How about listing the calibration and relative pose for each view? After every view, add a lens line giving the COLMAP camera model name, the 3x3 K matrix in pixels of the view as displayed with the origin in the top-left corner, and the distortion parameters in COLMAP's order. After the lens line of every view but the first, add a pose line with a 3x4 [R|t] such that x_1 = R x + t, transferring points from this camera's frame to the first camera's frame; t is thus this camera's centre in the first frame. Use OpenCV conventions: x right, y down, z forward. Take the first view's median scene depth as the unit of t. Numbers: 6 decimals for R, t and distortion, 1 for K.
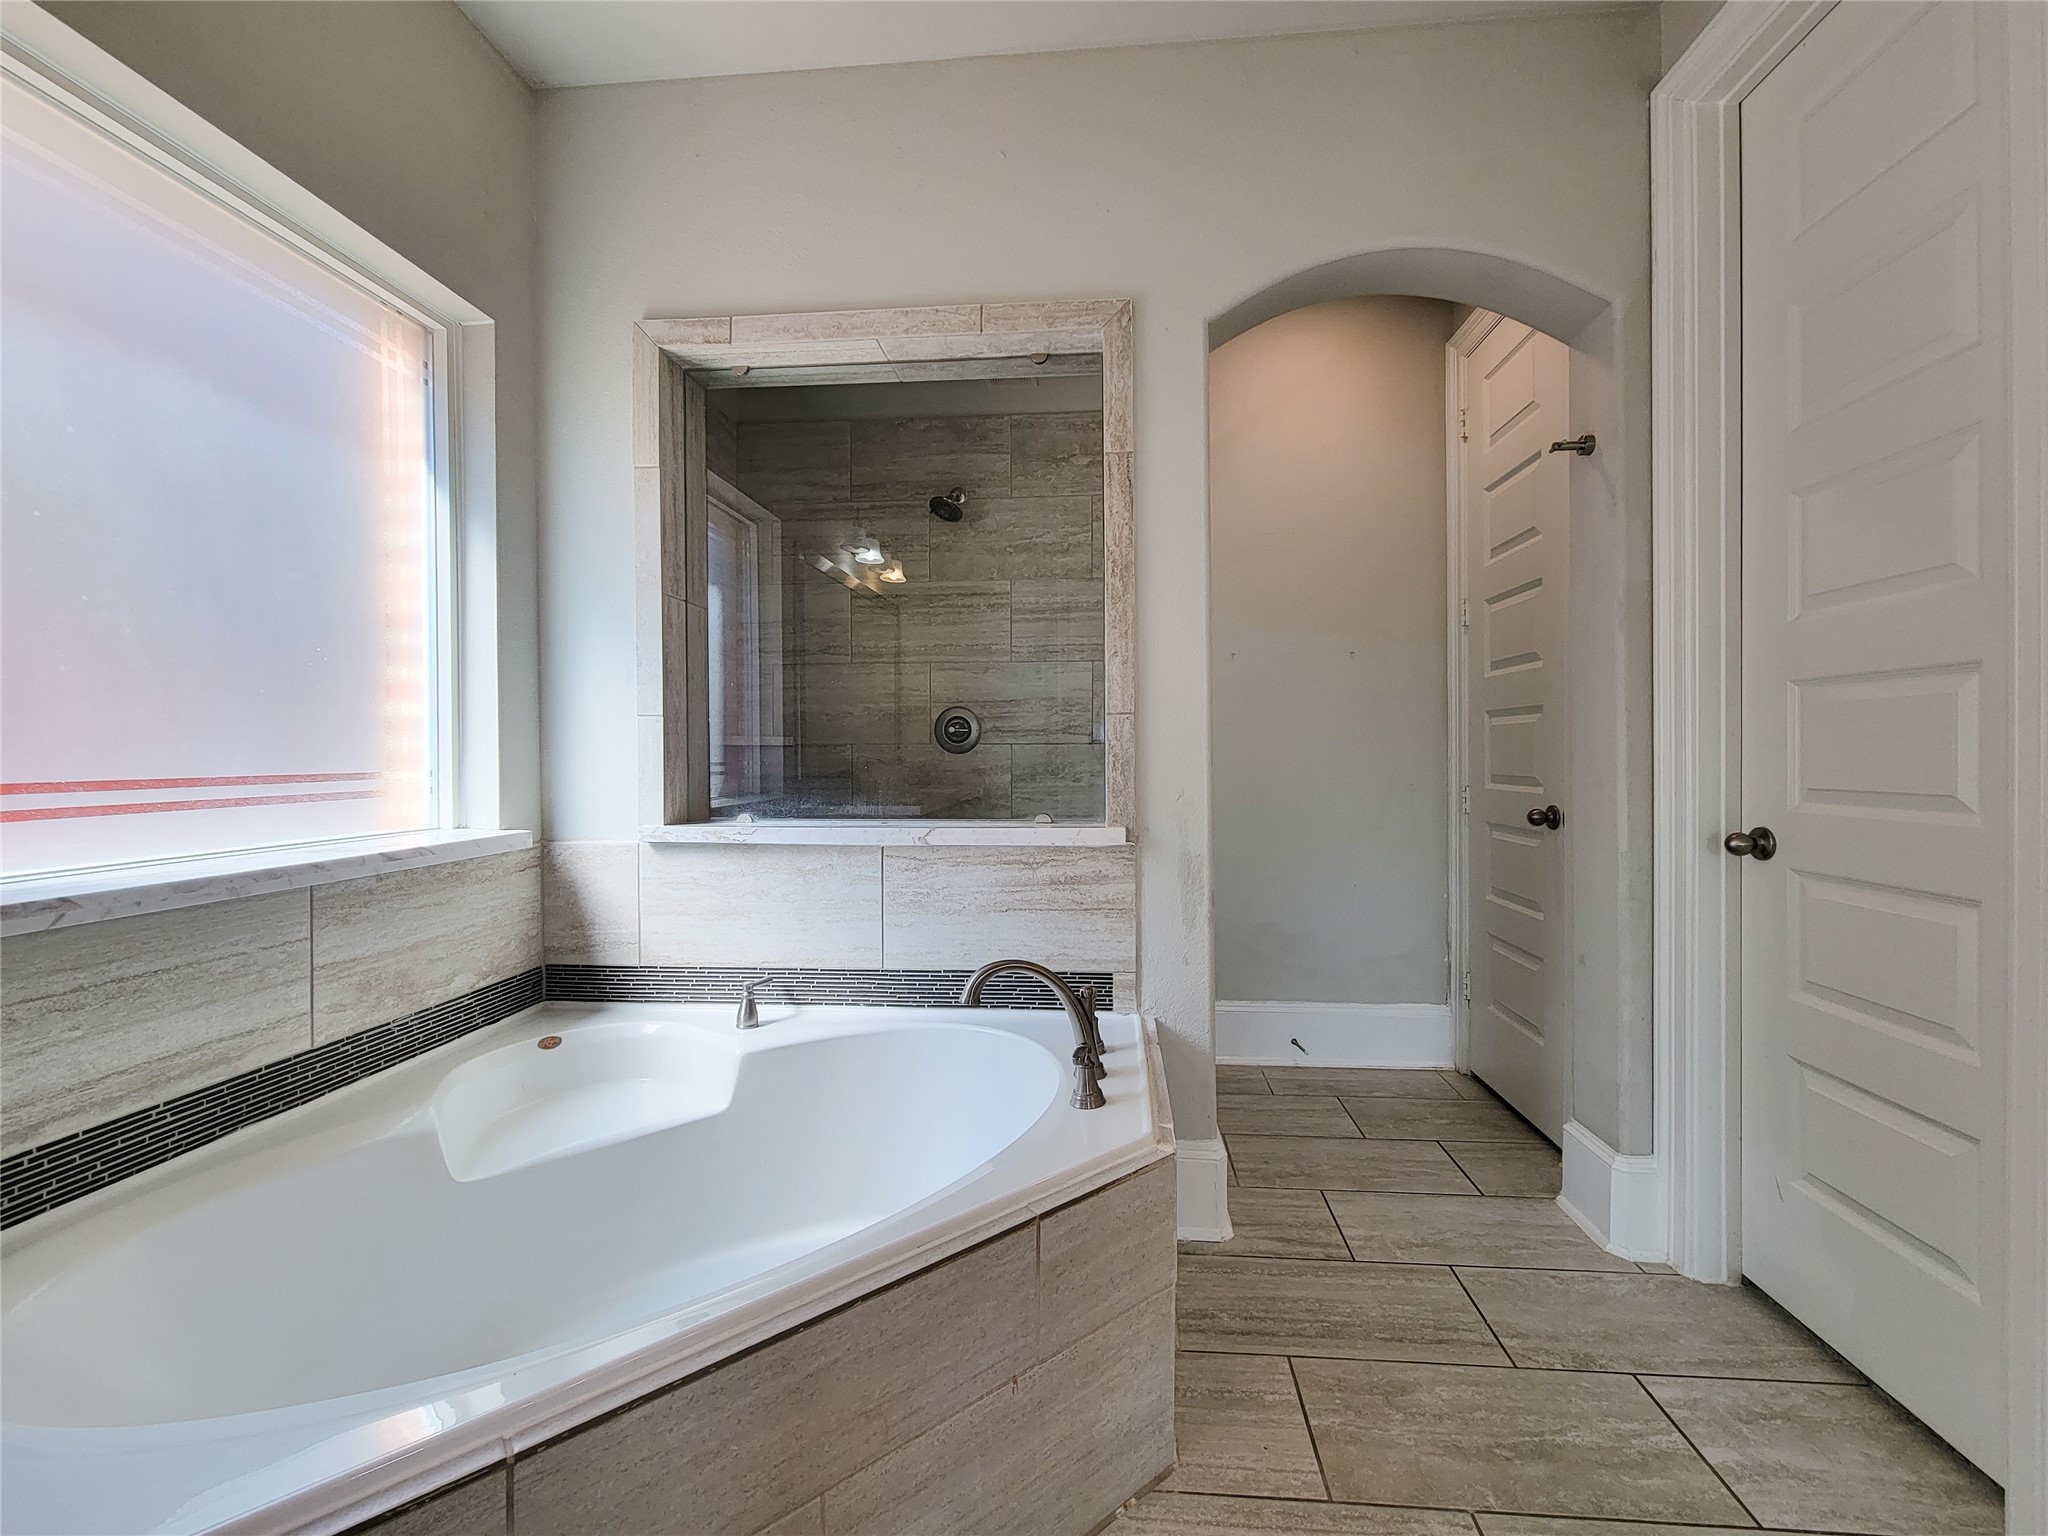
lens RADIAL K [[821.6, 0, 1004.1], [0, 821.6, 765.9], [0, 0, 1]] dist [0.001423, -0.000092]
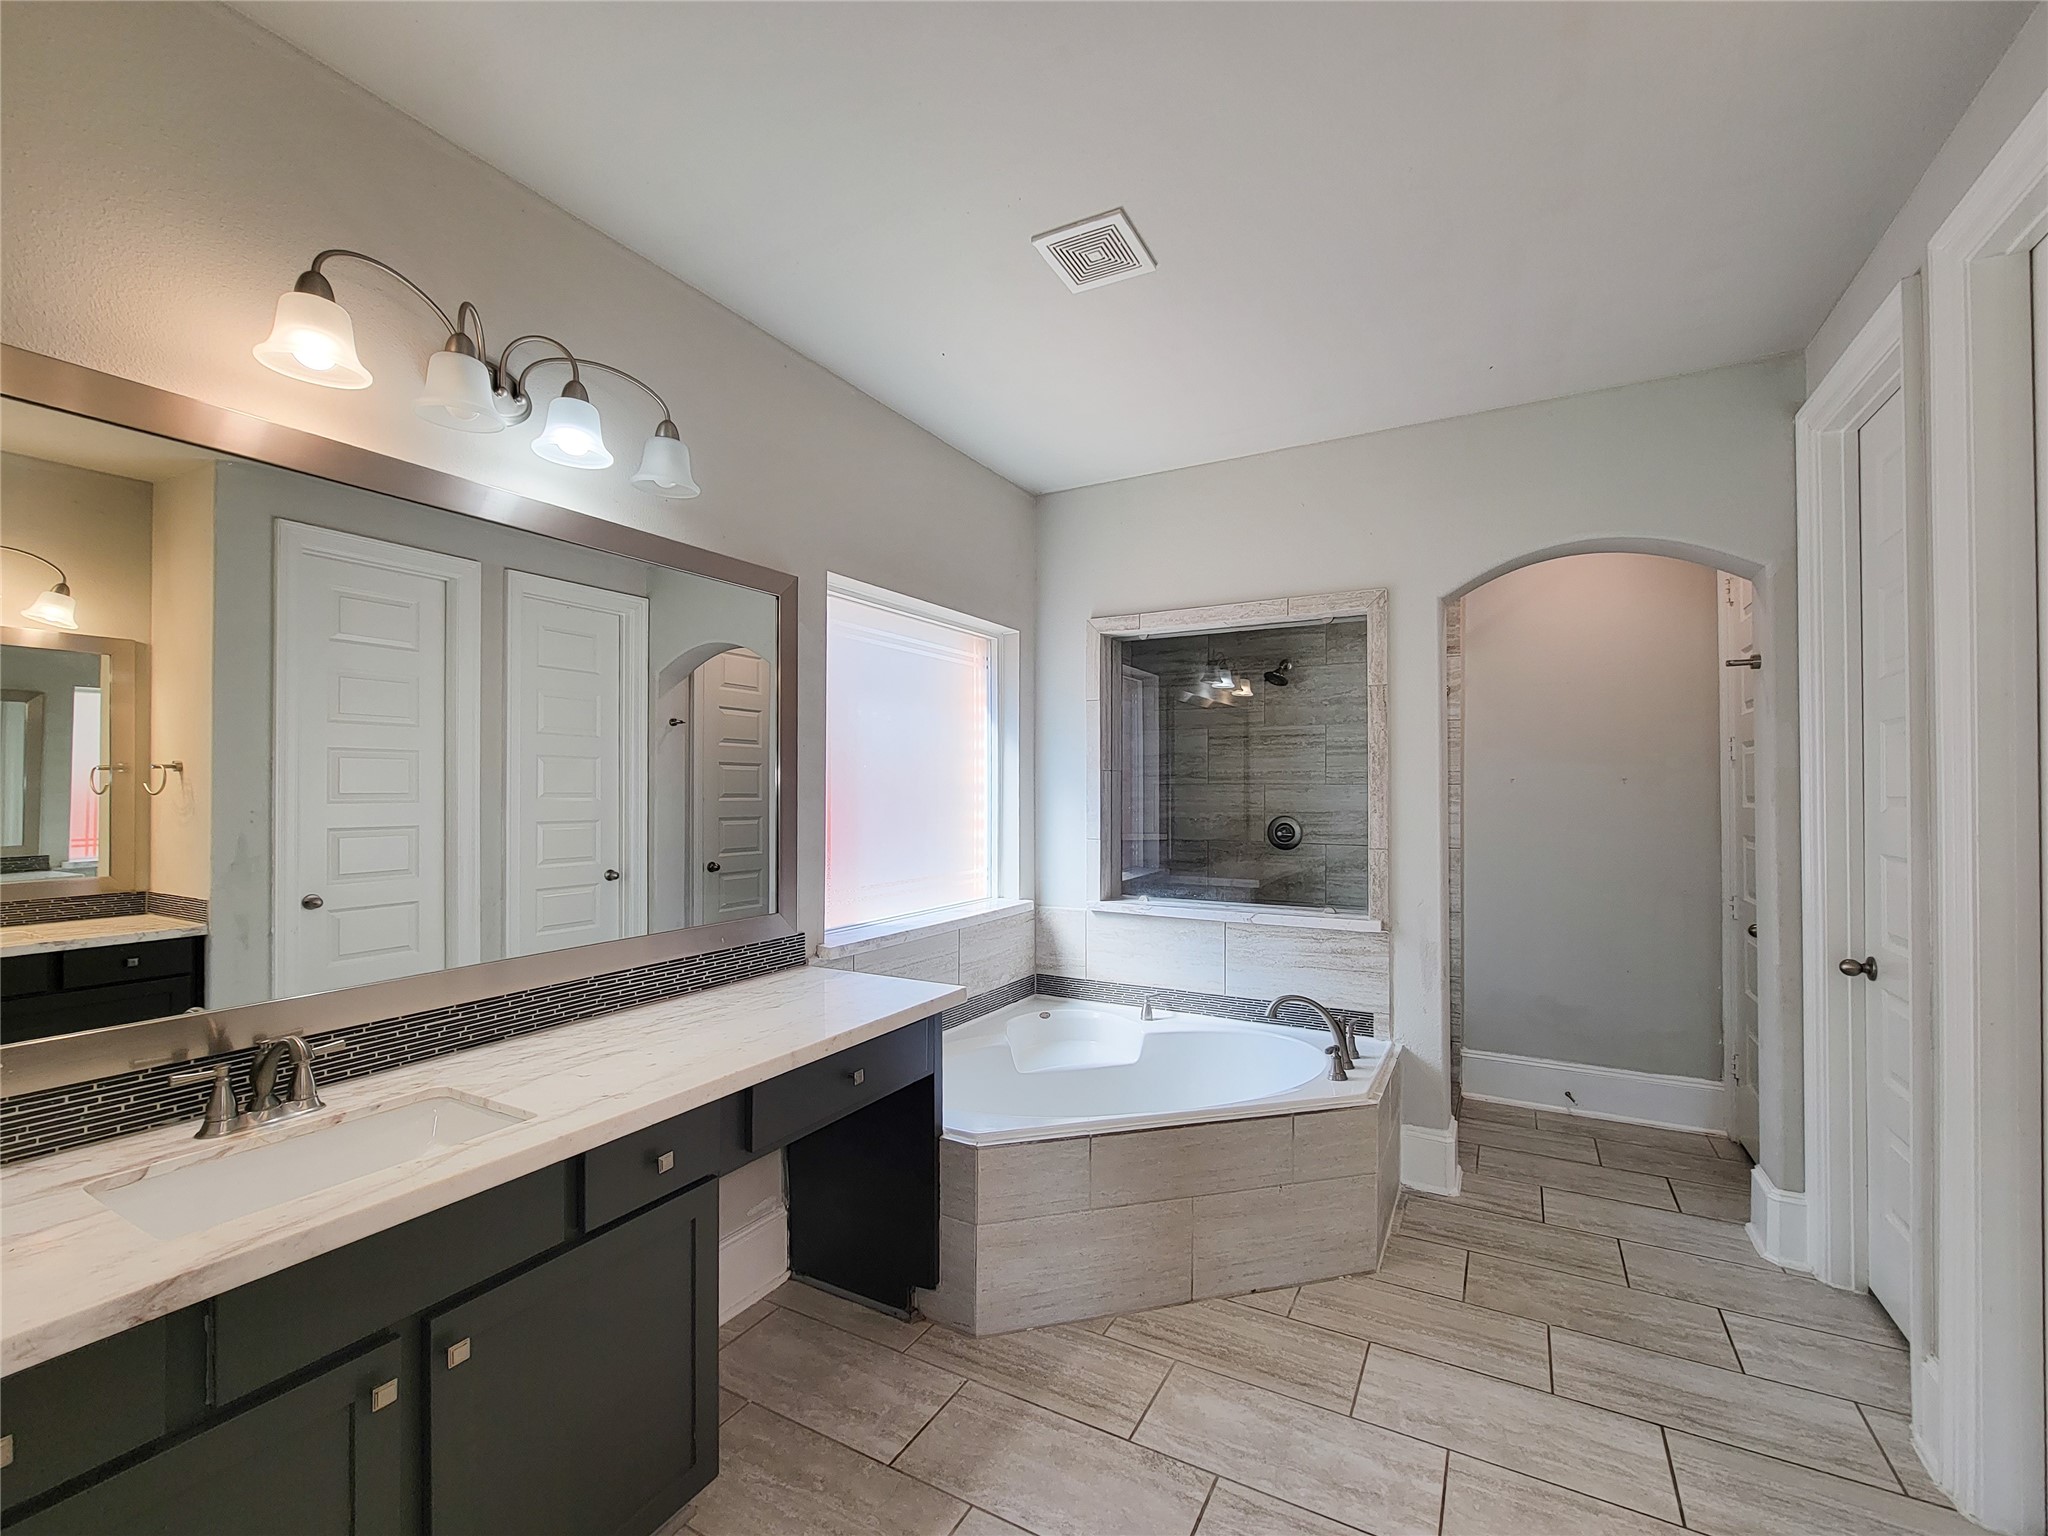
lens RADIAL K [[826.2, 0, 1016.1], [0, 826.2, 785.1], [0, 0, 1]] dist [0.004019, -0.000238]
pose [[0.915734, 0.001961, -0.401780, 0.140294], [-0.010050, 0.999787, -0.018025, -0.148818], [0.401659, 0.020544, 0.915559, -0.732745]]
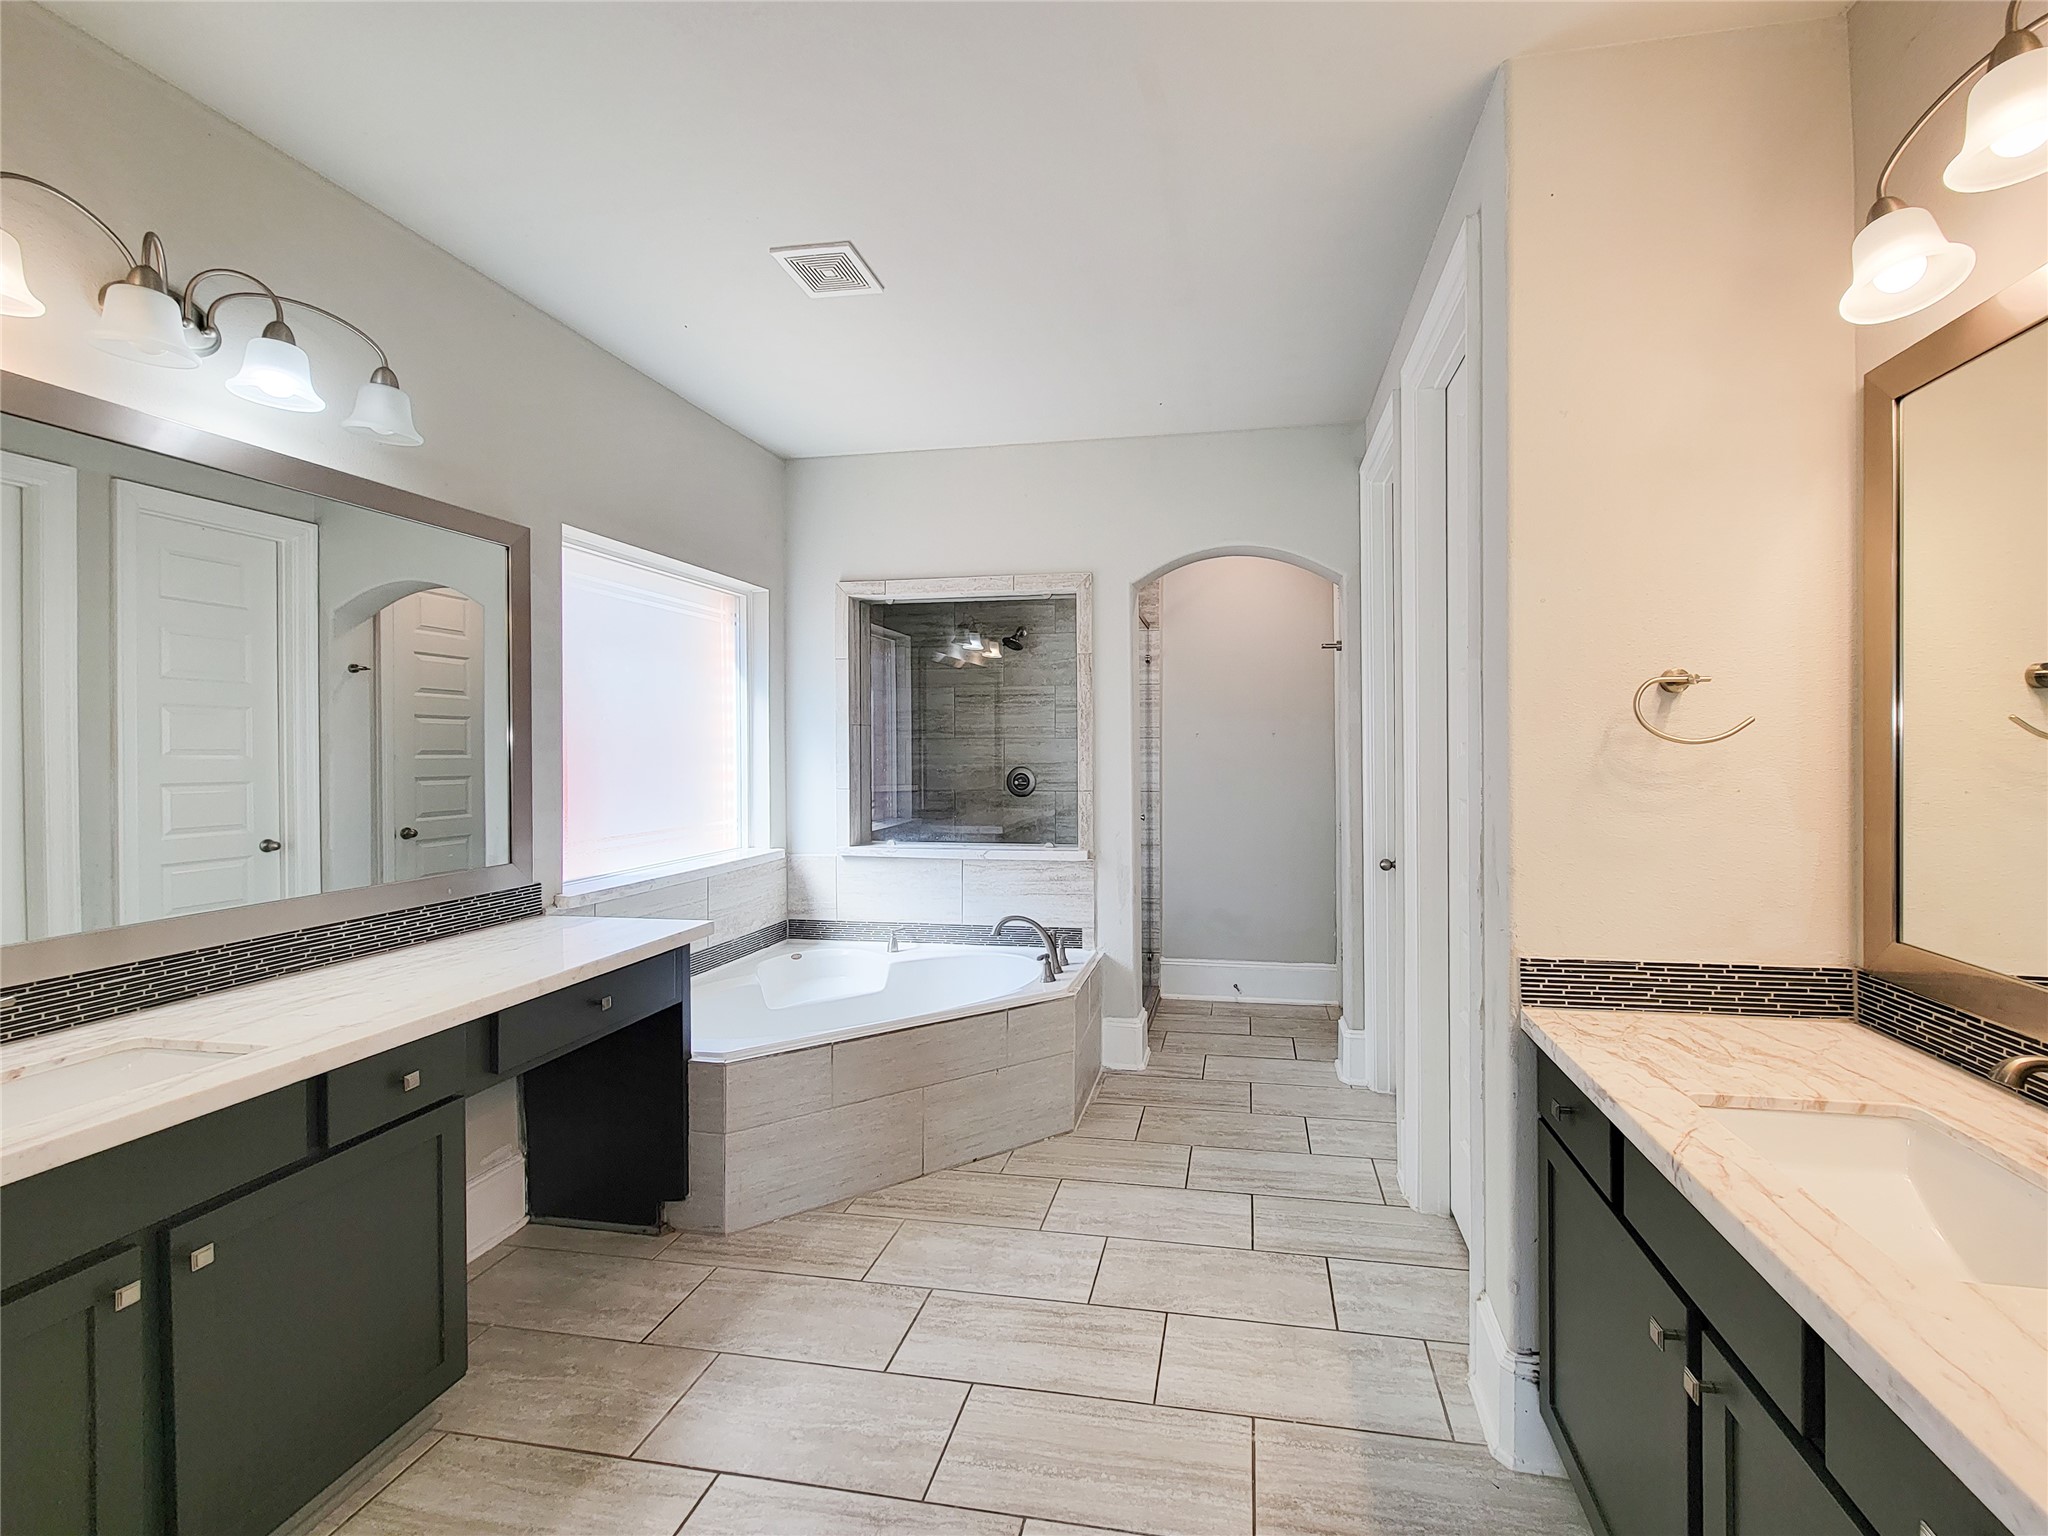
lens RADIAL K [[847.9, 0, 1057.2], [0, 847.9, 755.0], [0, 0, 1]] dist [0.006024, -0.003605]
pose [[0.995554, 0.000955, -0.094193, 0.256313], [-0.001621, 0.999974, -0.006993, -0.131082], [0.094184, 0.007115, 0.995529, -0.938488]]
